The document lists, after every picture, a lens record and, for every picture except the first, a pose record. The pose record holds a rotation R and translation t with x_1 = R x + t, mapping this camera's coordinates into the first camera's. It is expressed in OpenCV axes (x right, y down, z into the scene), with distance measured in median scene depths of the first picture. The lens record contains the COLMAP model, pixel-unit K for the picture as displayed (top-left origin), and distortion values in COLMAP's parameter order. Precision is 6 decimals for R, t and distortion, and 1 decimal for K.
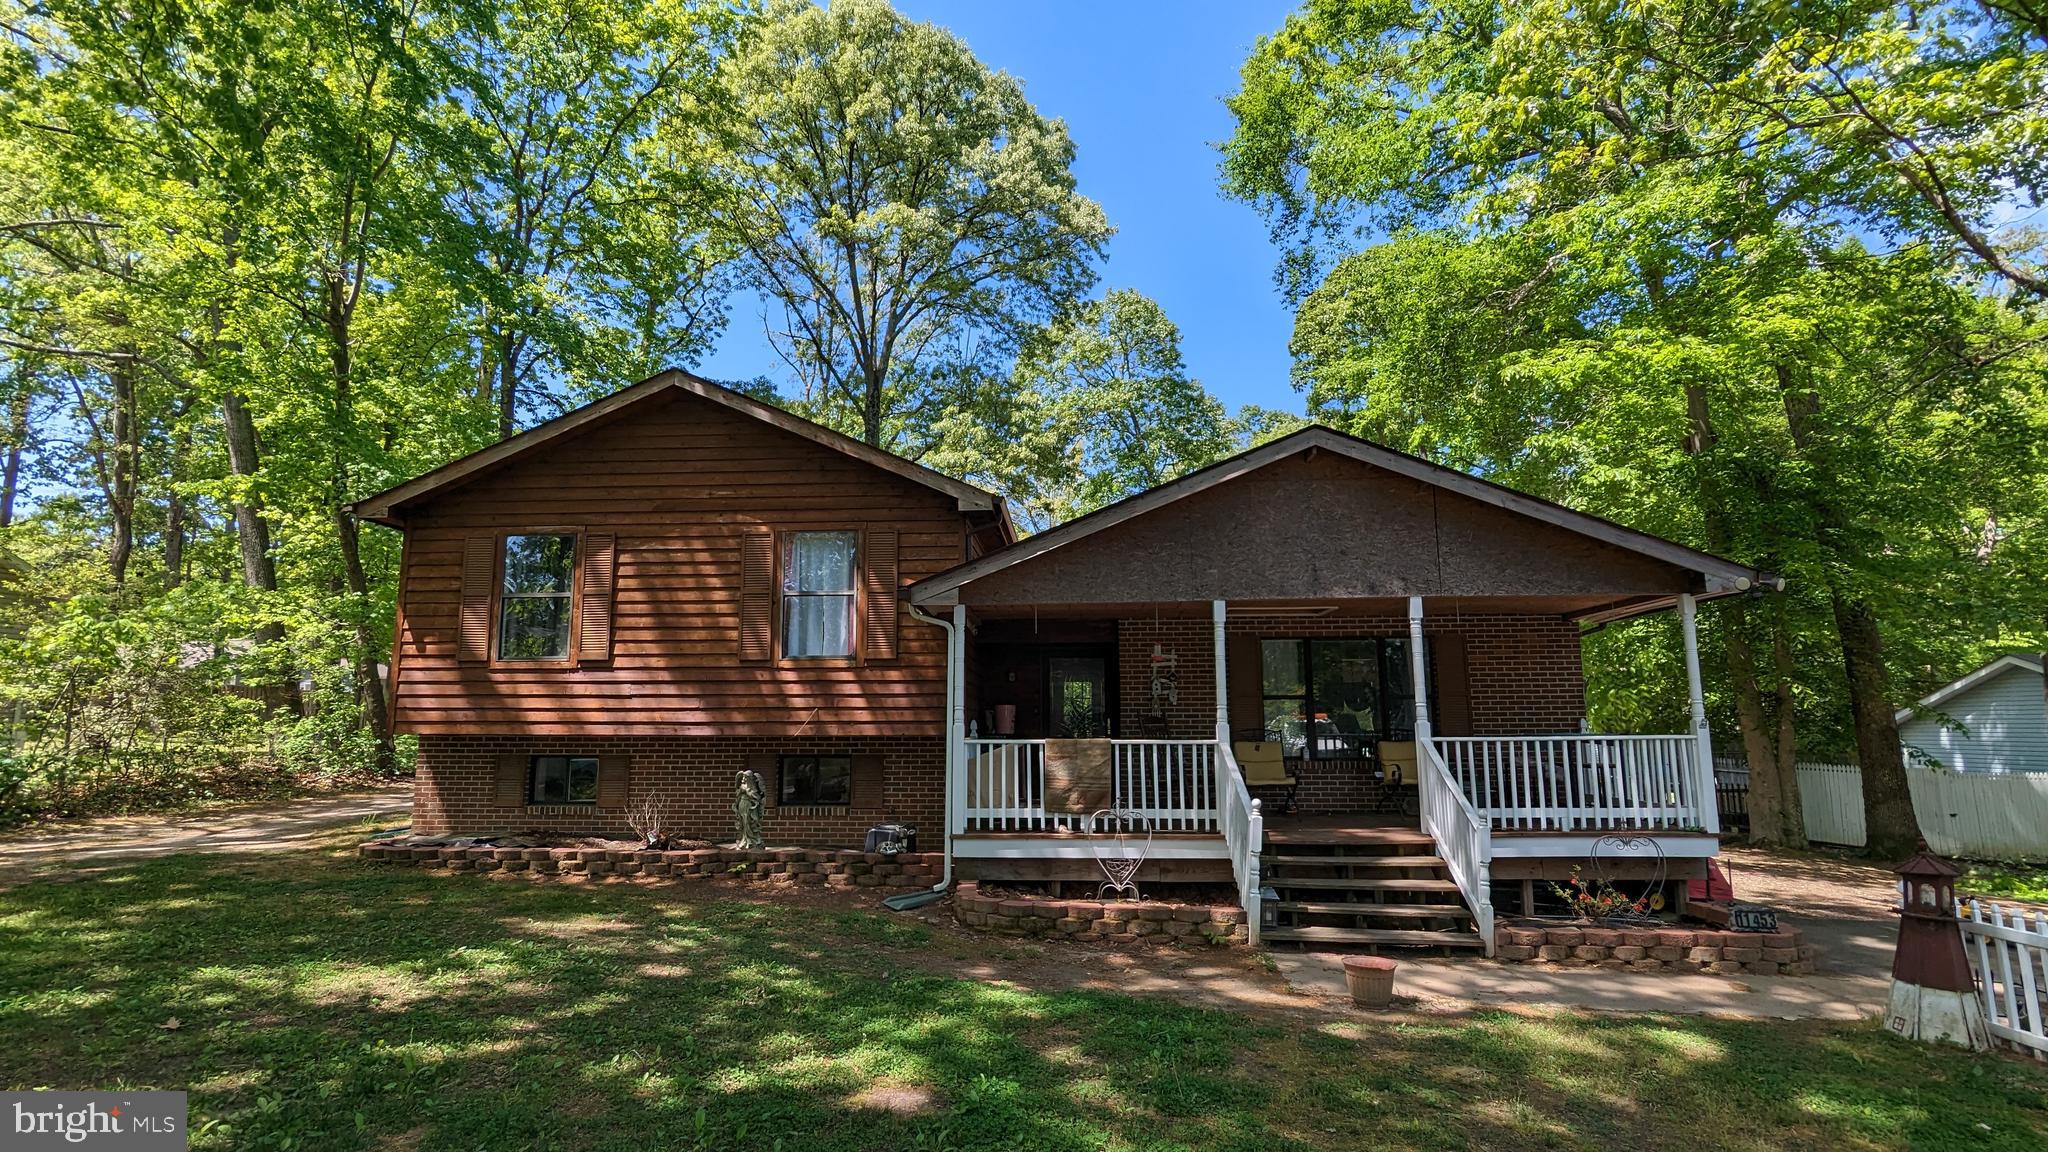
lens RADIAL K [[963.3, 0, 1007.3], [0, 963.3, 571.4], [0, 0, 1]] dist [-0.001660, 0.000315]
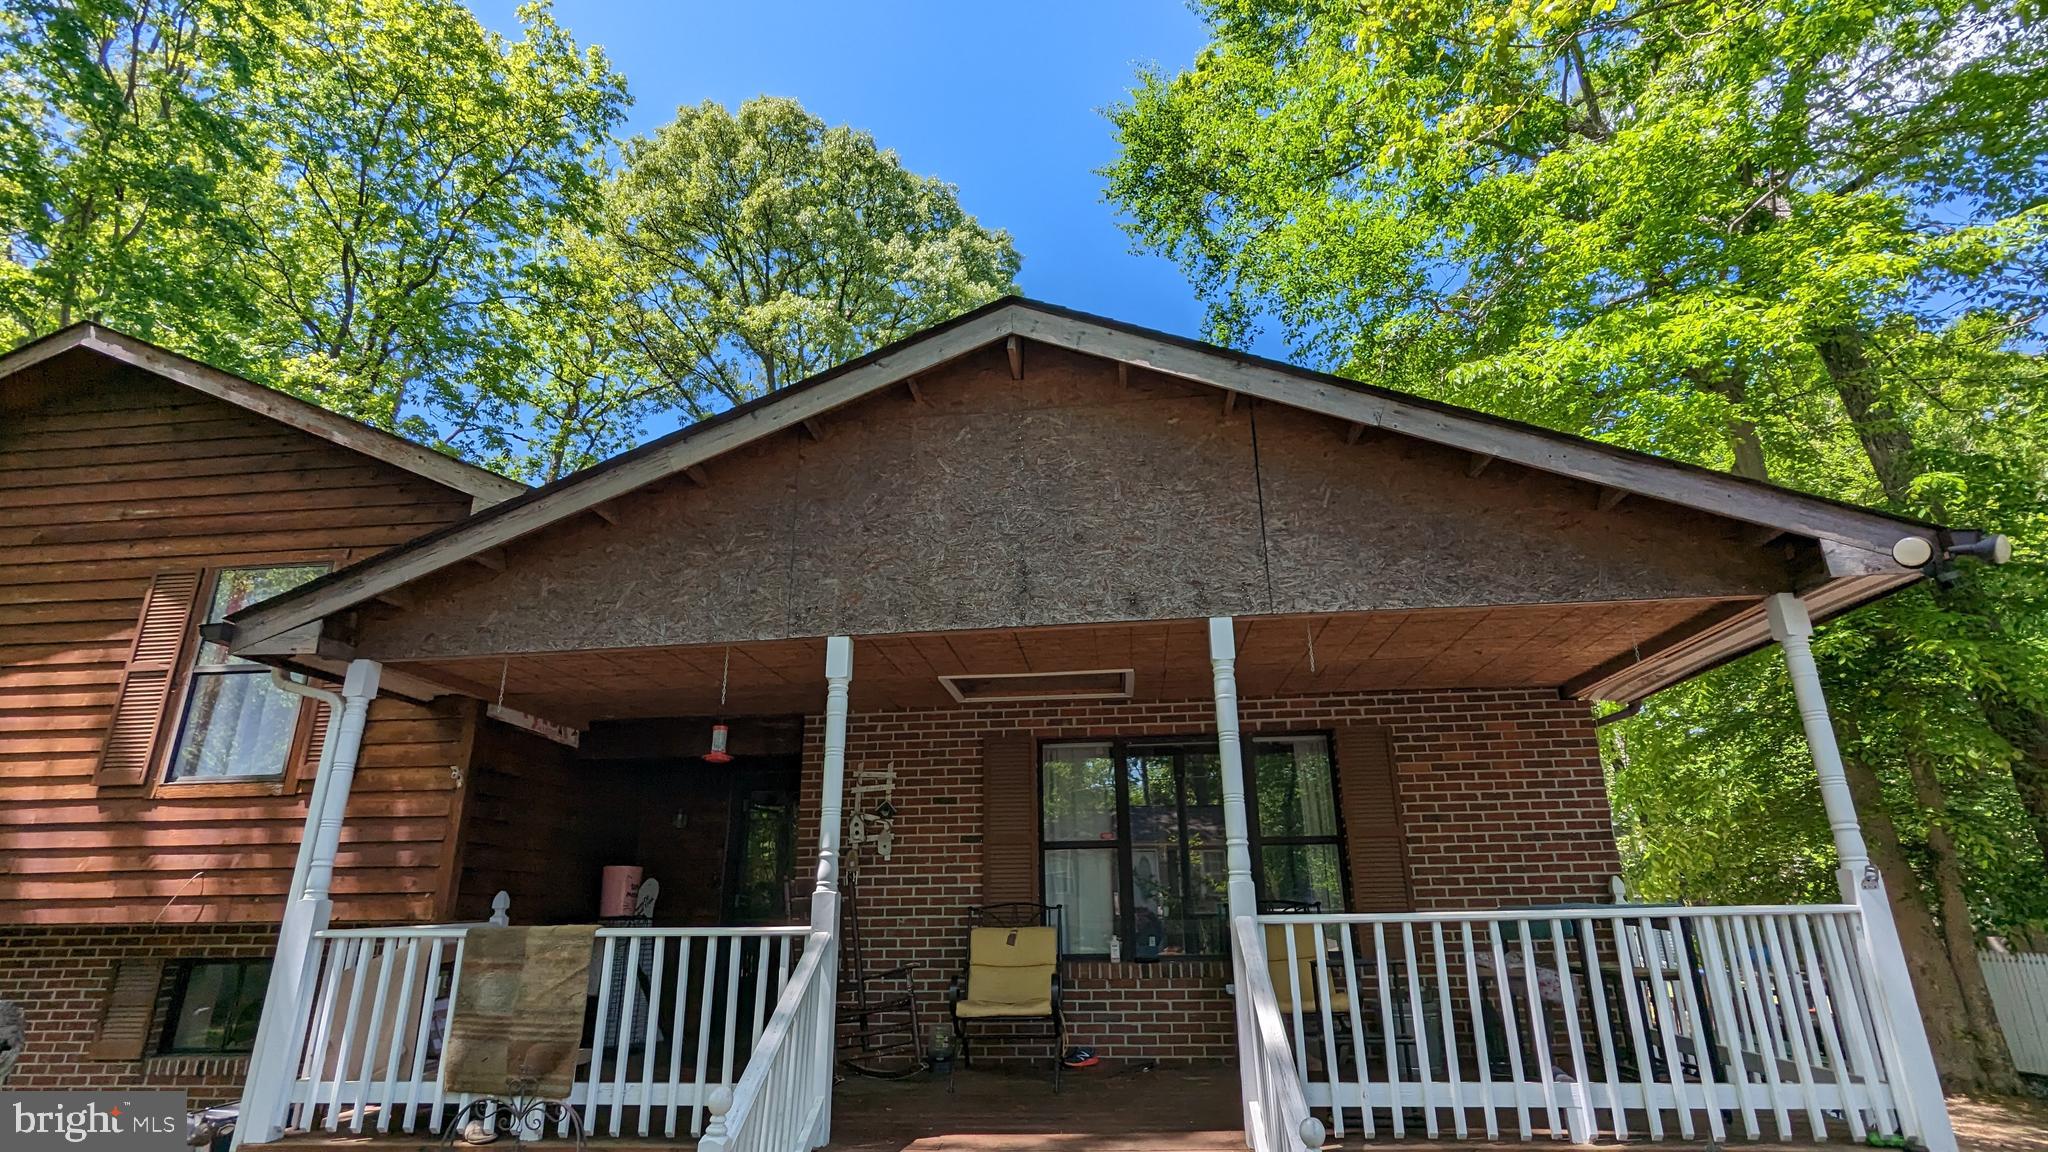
lens RADIAL K [[963.3, 0, 1015.0], [0, 963.3, 573.6], [0, 0, 1]] dist [-0.001660, 0.000315]
pose [[0.999114, -0.022324, -0.035677, 0.291182], [0.015706, 0.984257, -0.176042, 0.077364], [0.039045, 0.175326, 0.983736, 0.437834]]
